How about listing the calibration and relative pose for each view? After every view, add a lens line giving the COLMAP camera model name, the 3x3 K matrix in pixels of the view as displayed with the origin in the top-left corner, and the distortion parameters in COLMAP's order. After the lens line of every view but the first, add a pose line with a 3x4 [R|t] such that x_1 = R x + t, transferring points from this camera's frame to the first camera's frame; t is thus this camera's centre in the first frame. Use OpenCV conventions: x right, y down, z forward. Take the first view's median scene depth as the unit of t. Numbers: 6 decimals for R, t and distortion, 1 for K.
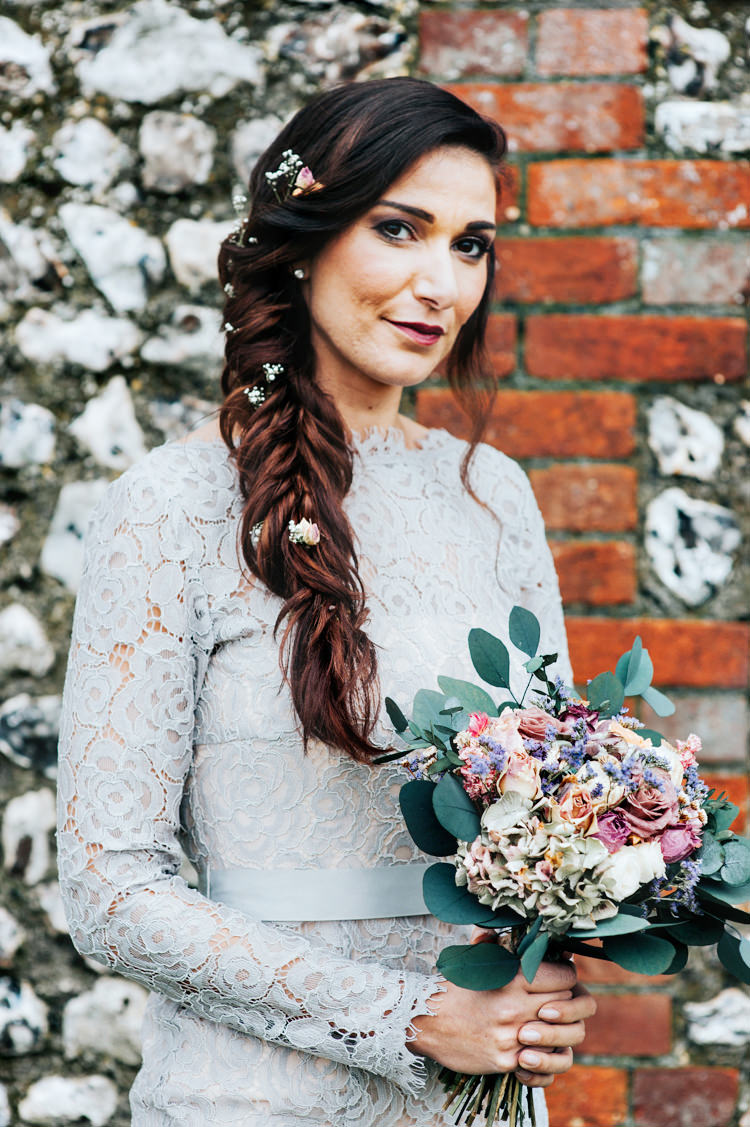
lens RADIAL K [[2816.5, 0, 374.5], [0, 2816.5, 563.2], [0, 0, 1]] dist [-0.128897, 0.000000]
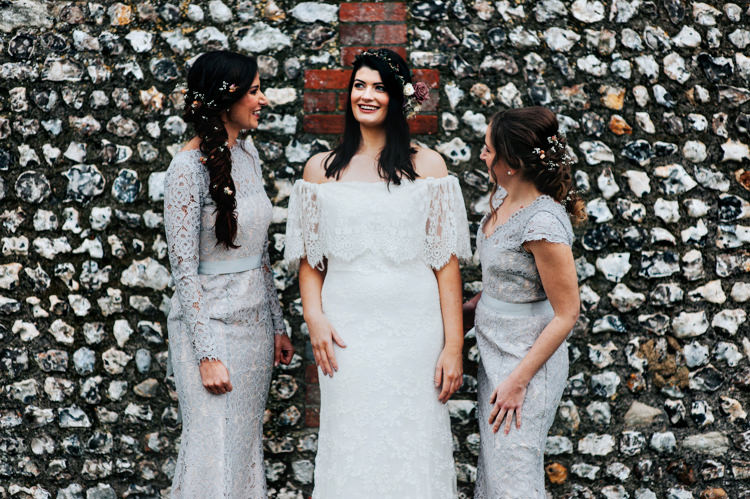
lens RADIAL K [[1874.4, 0, 375.1], [0, 1874.4, 249.6], [0, 0, 1]] dist [-0.128897, 0.000000]
pose [[0.996322, -0.013645, 0.084595, -0.134113], [0.017241, 0.998972, -0.041919, 0.166116], [-0.083936, 0.043224, 0.995533, -1.220791]]
